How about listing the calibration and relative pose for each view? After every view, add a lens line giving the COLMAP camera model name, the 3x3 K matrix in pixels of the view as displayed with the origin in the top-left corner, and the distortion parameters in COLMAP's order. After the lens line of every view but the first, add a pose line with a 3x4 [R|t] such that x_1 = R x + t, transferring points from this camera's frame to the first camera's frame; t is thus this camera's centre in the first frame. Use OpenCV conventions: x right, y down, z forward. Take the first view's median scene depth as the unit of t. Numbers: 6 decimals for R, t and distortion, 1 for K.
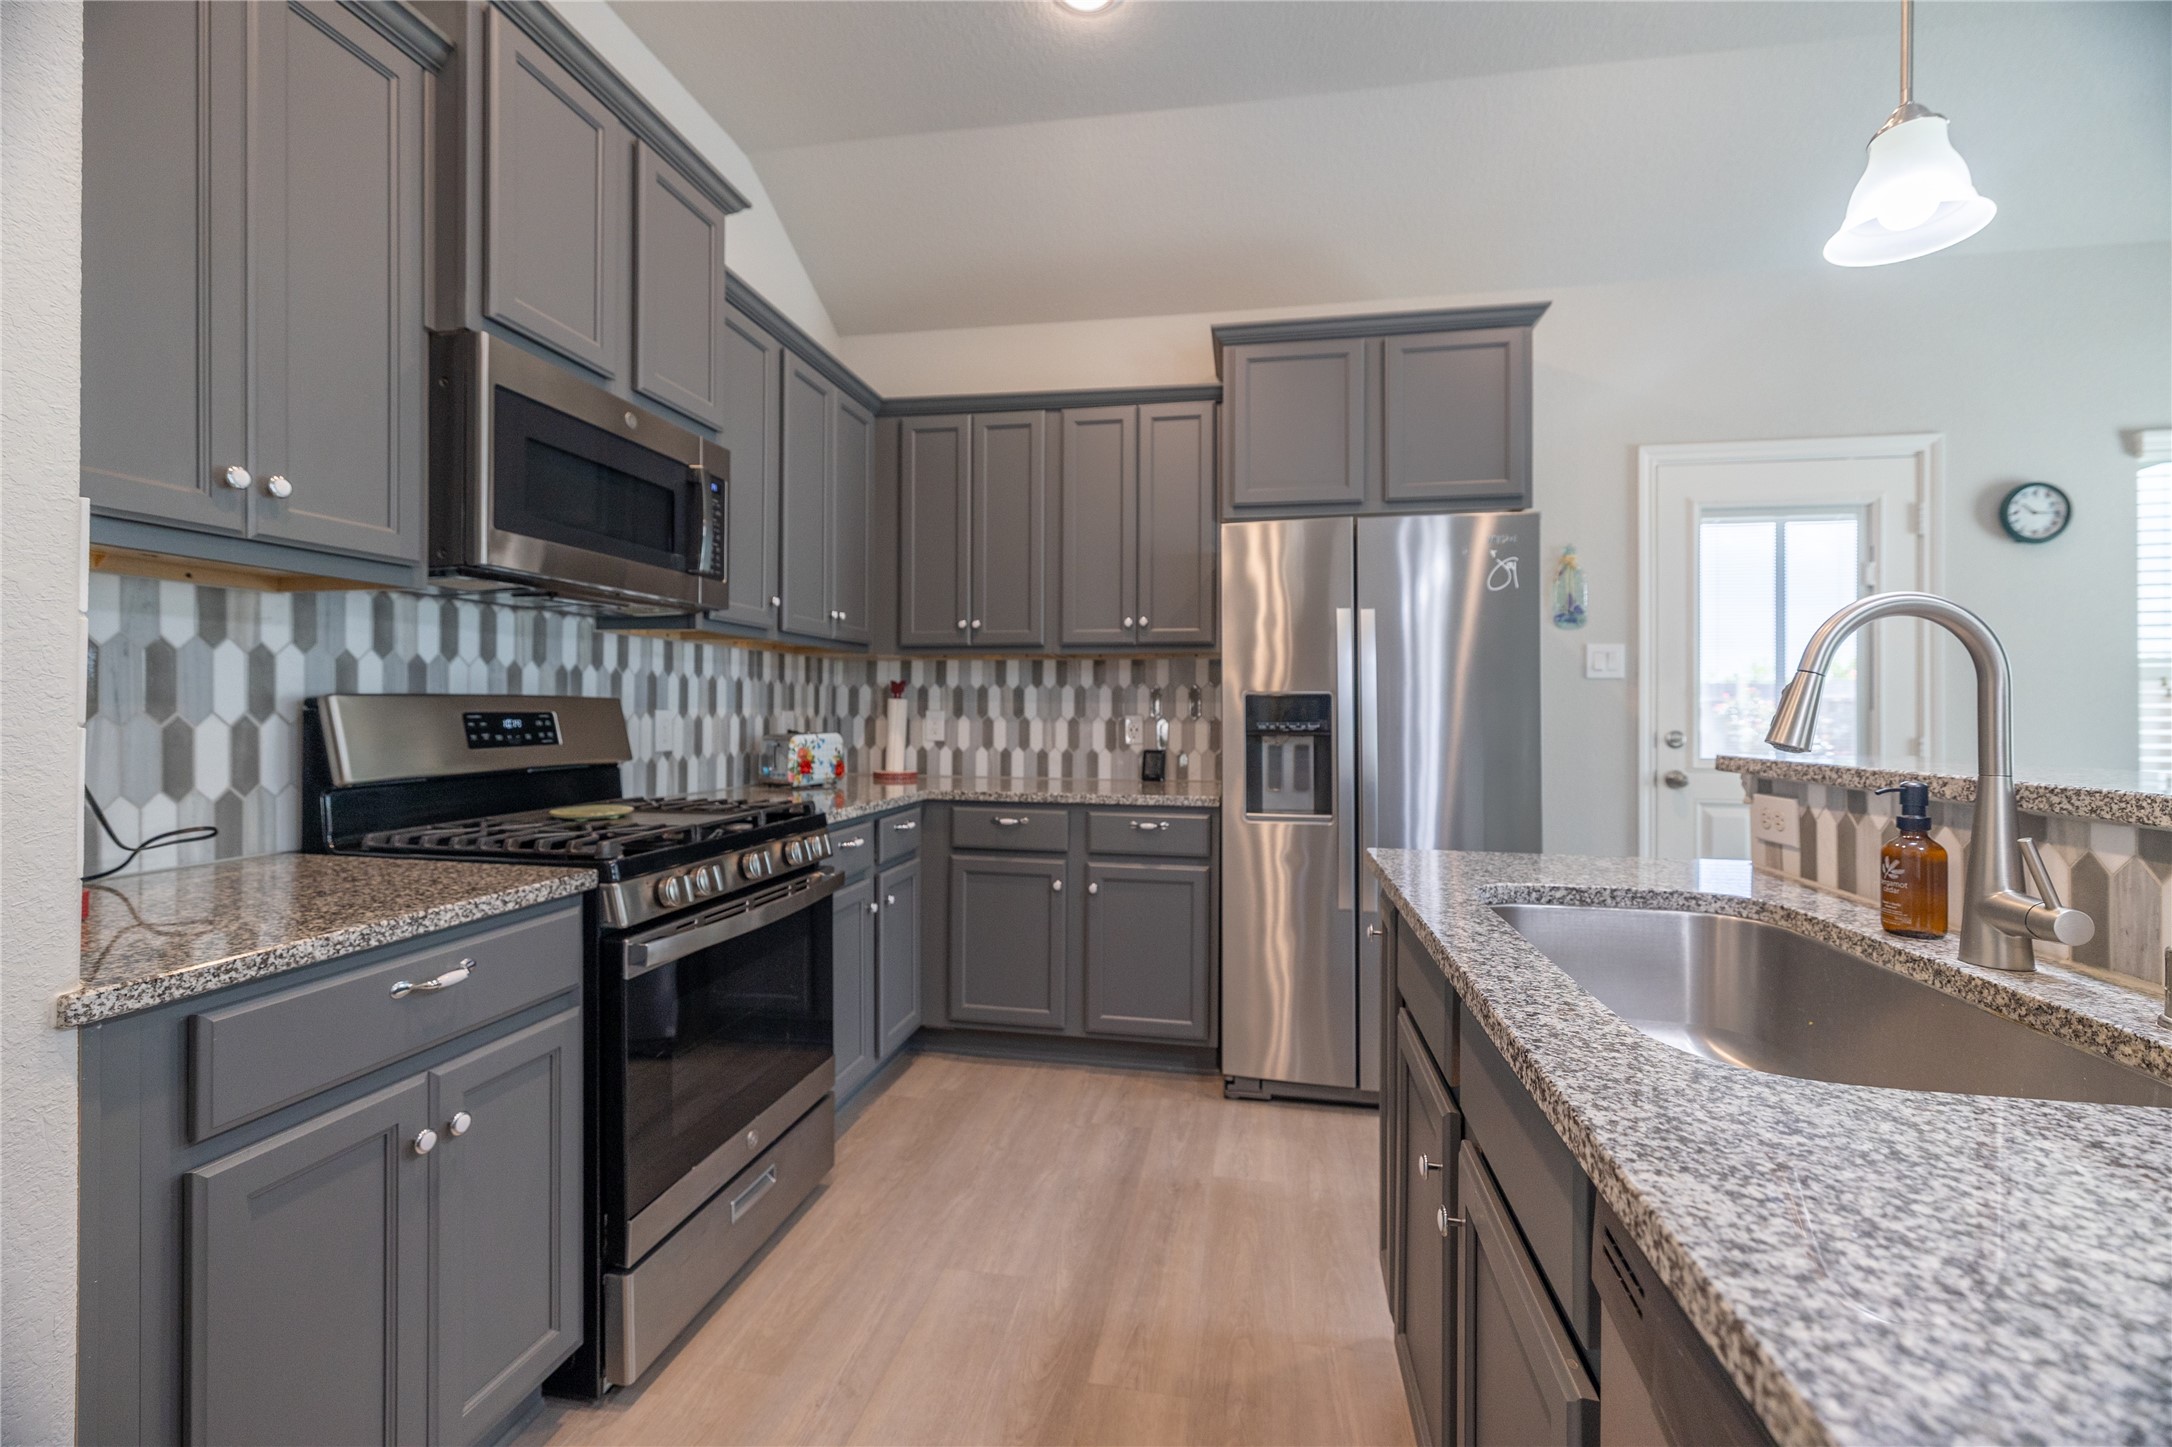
lens RADIAL K [[915.8, 0, 1087.5], [0, 915.8, 713.1], [0, 0, 1]] dist [0.001229, 0.000415]
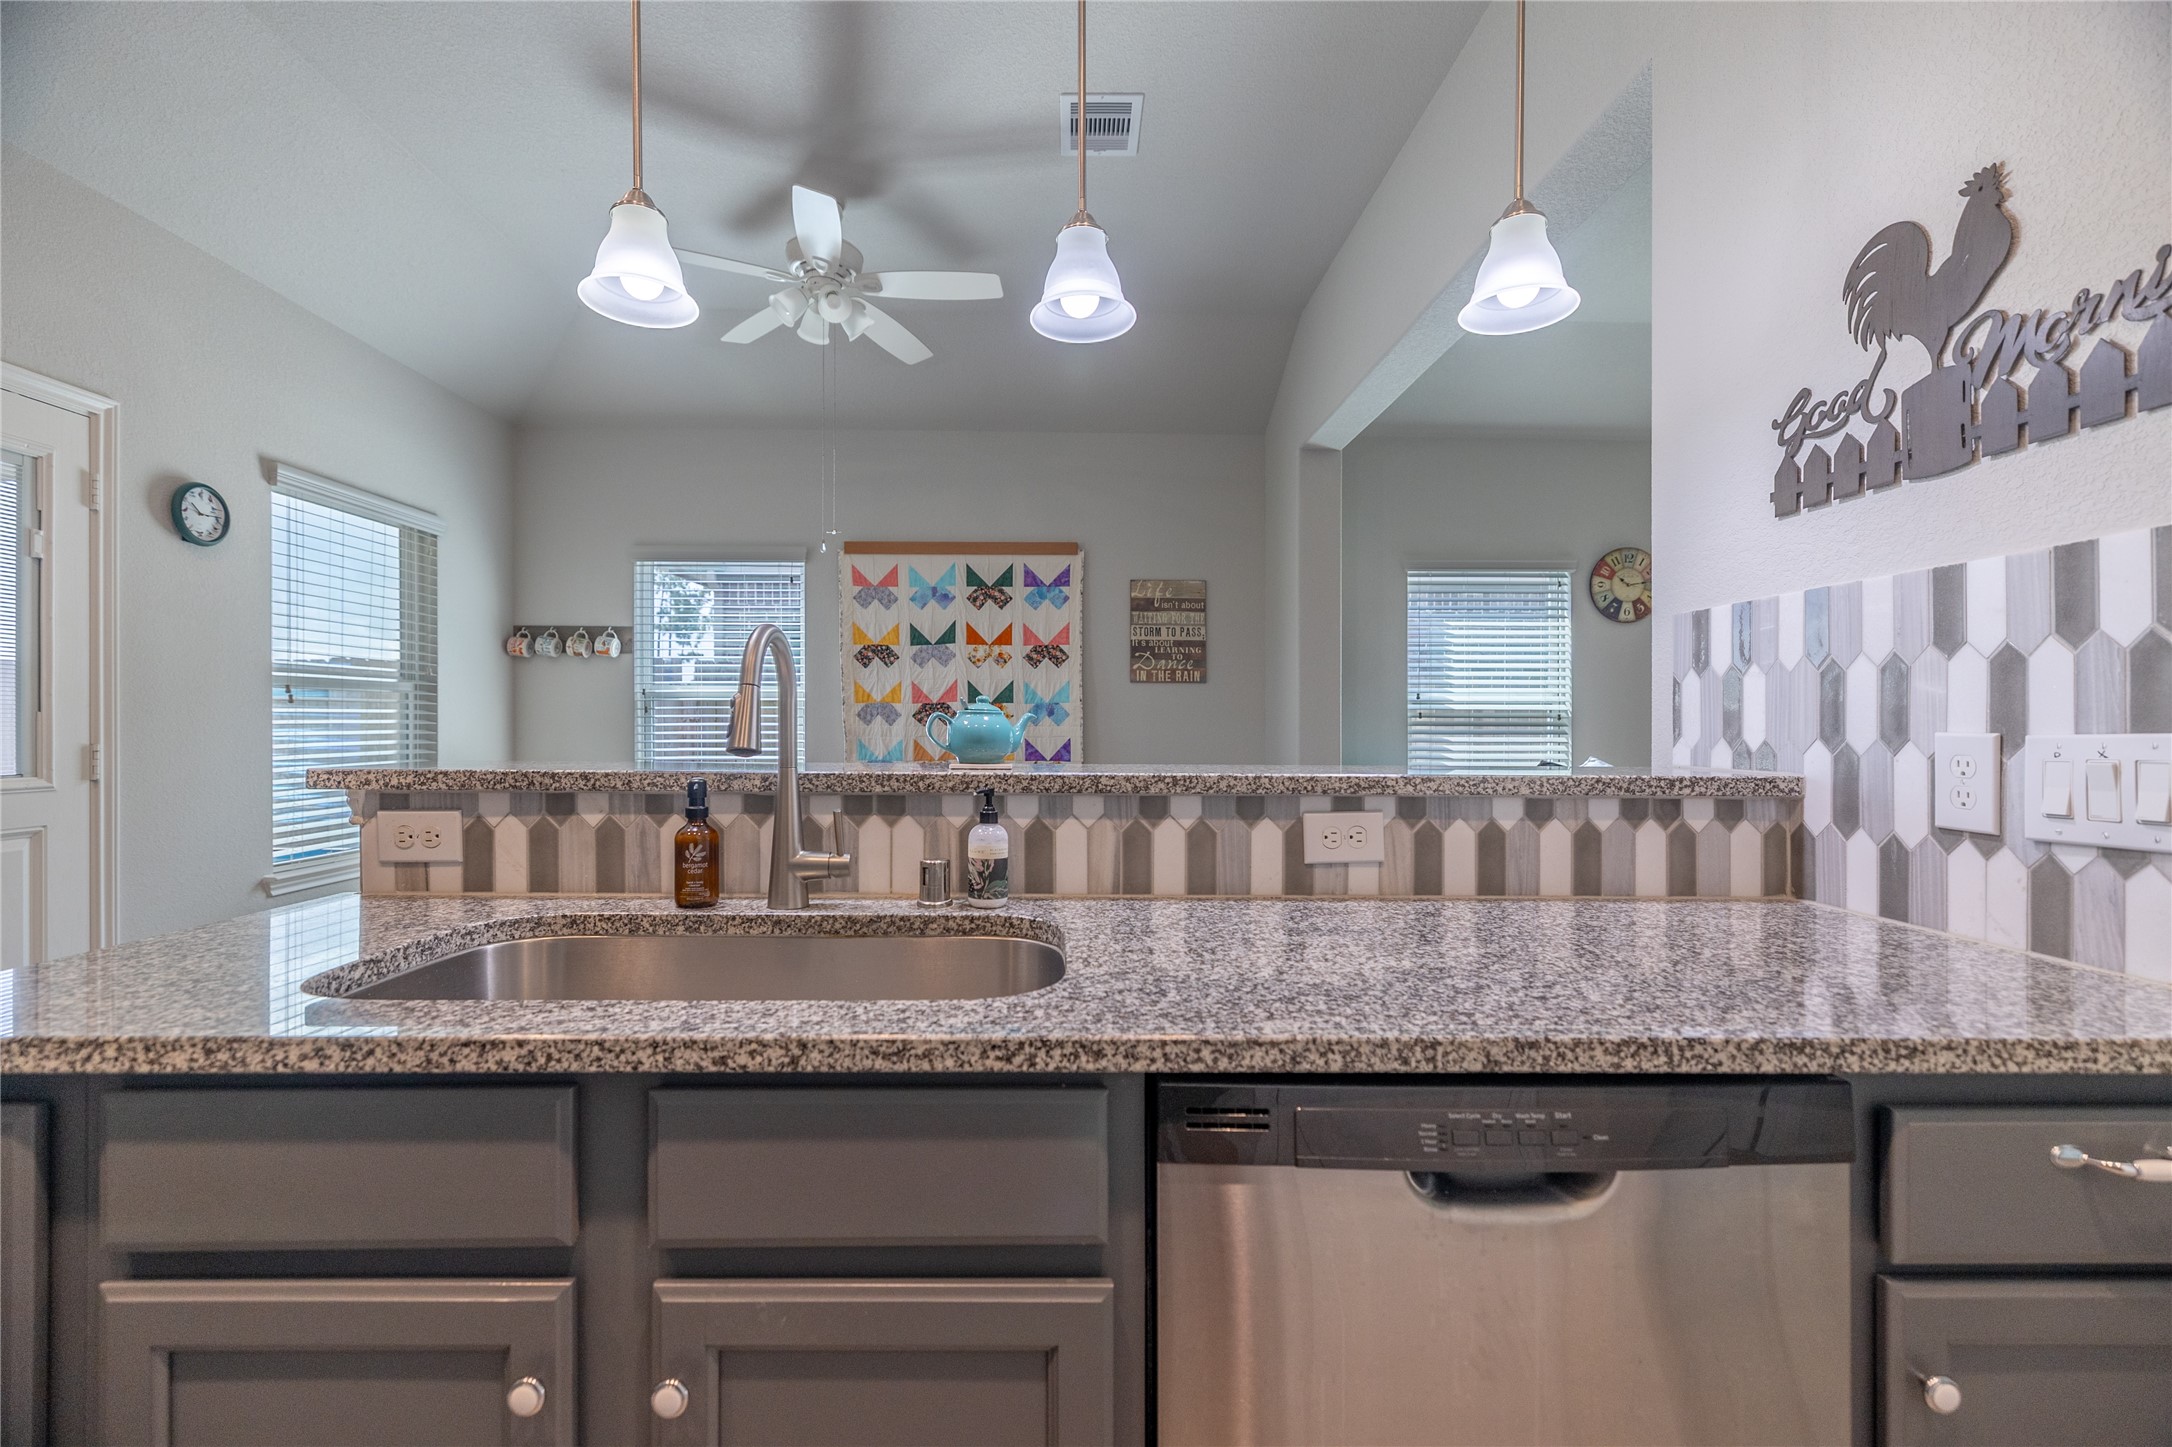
lens RADIAL K [[926.6, 0, 1068.4], [0, 926.6, 723.0], [0, 0, 1]] dist [0.000796, 0.000265]
pose [[-0.200671, -0.004261, 0.979649, -0.190247], [-0.007263, 0.999970, 0.002861, -0.002514], [-0.979632, -0.006541, -0.200696, 0.374964]]
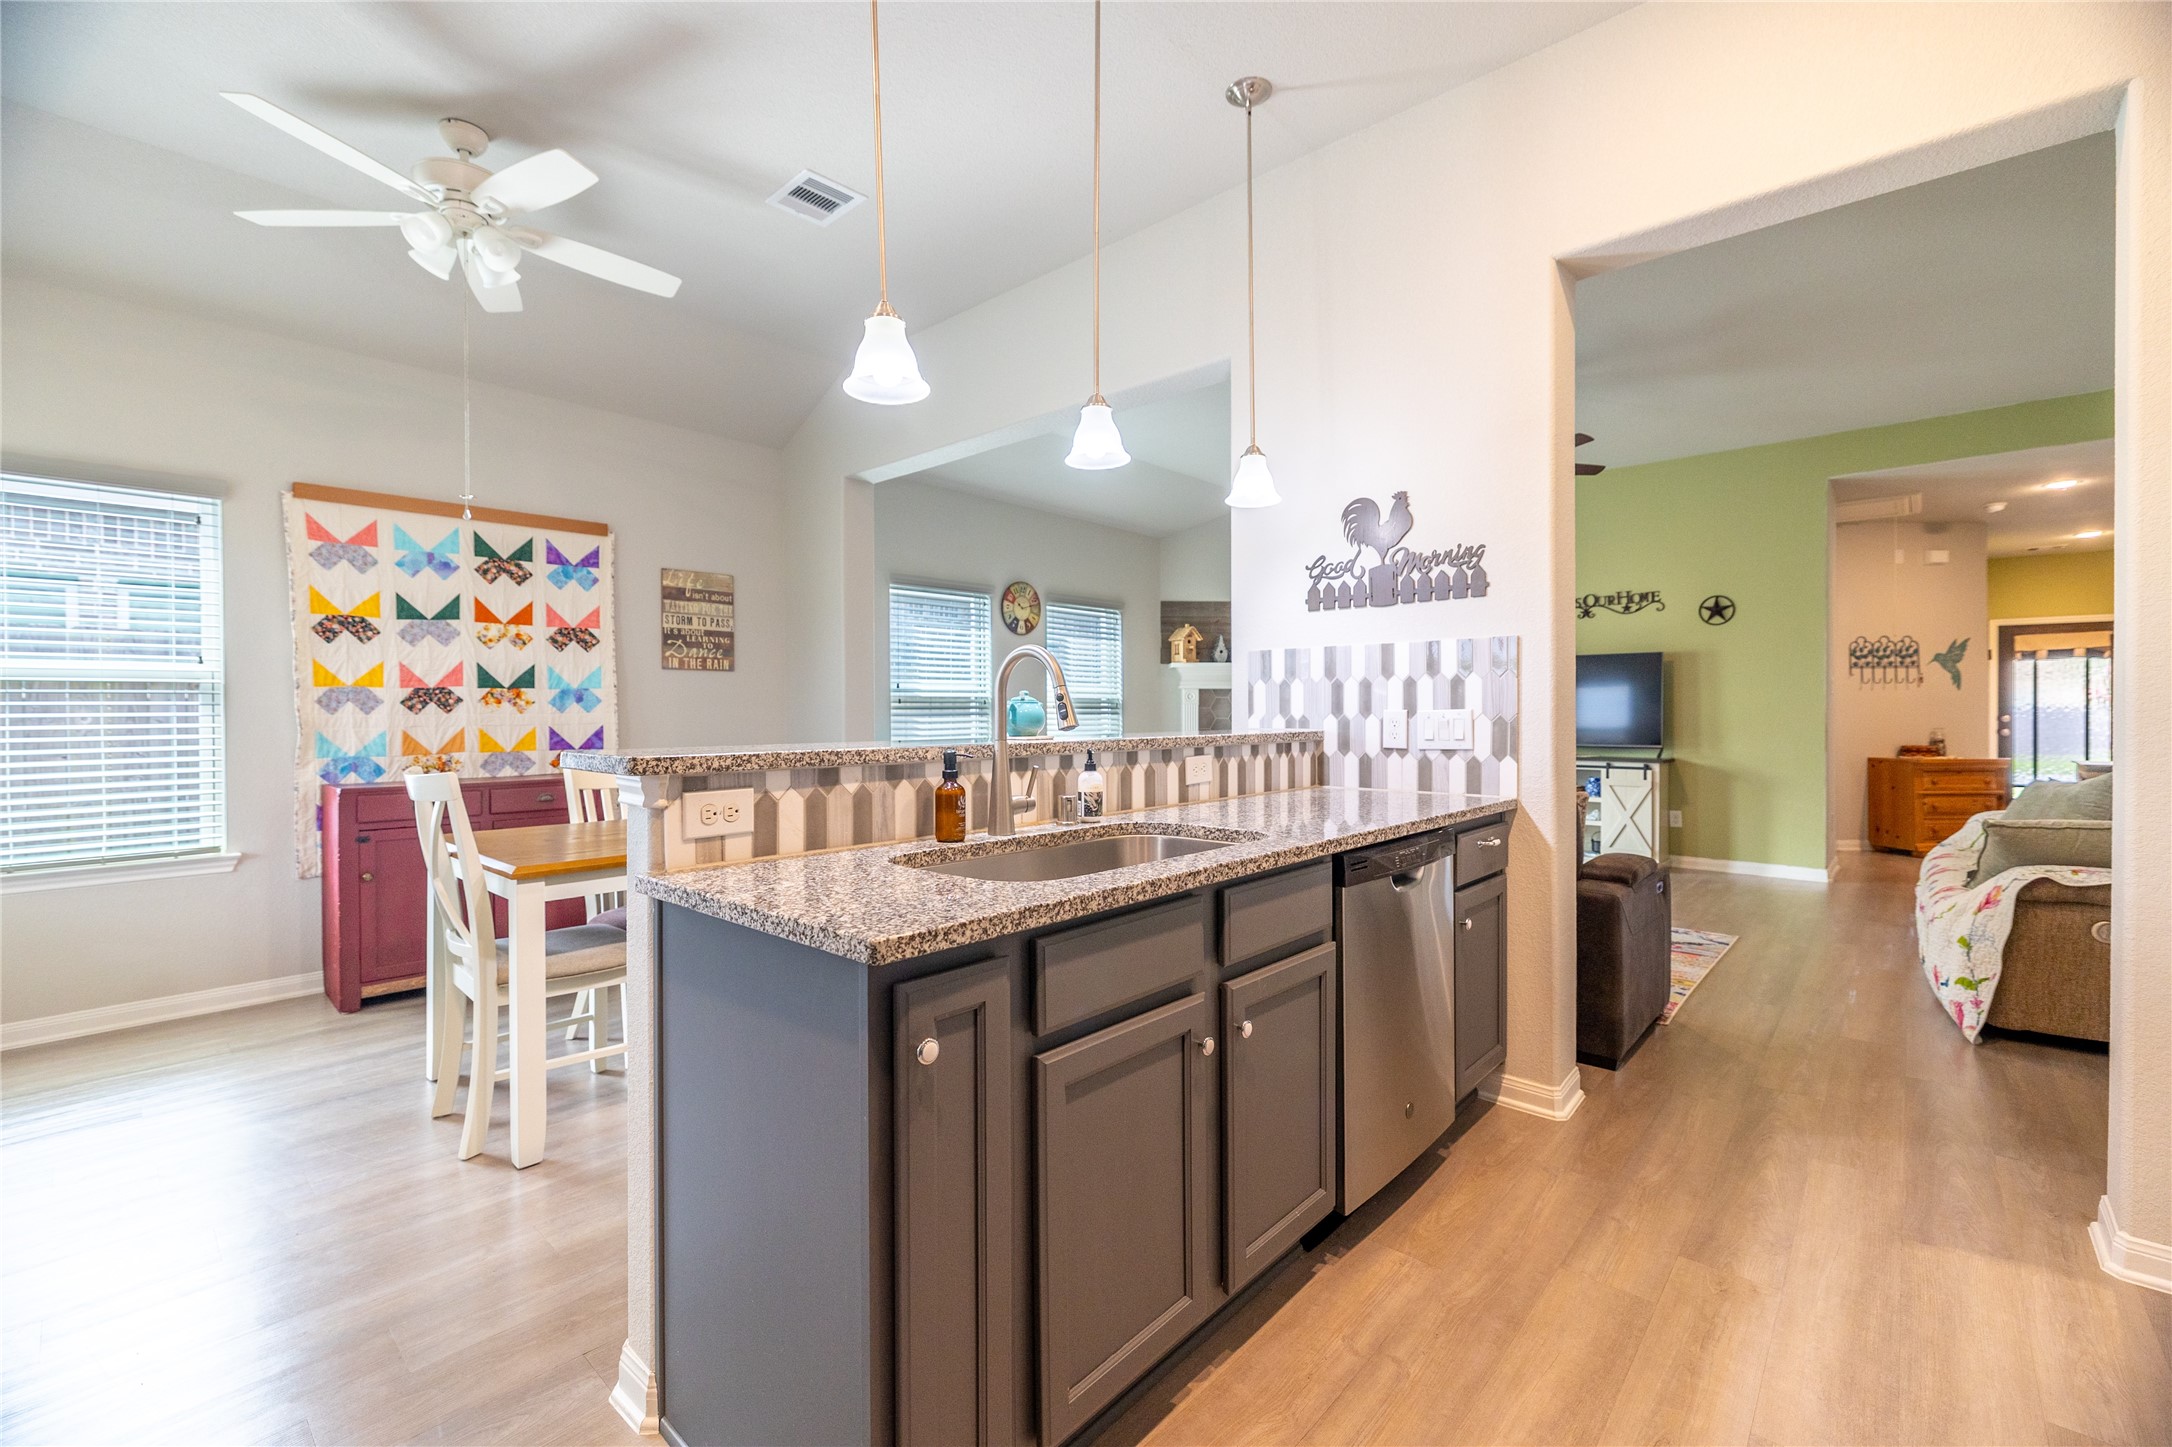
lens RADIAL K [[909.7, 0, 1088.2], [0, 909.7, 716.9], [0, 0, 1]] dist [-0.000423, -0.000390]
pose [[-0.850633, -0.006365, 0.525721, -0.093380], [-0.001239, 0.999948, 0.010102, -0.001793], [-0.525758, 0.007941, -0.850597, 1.117121]]
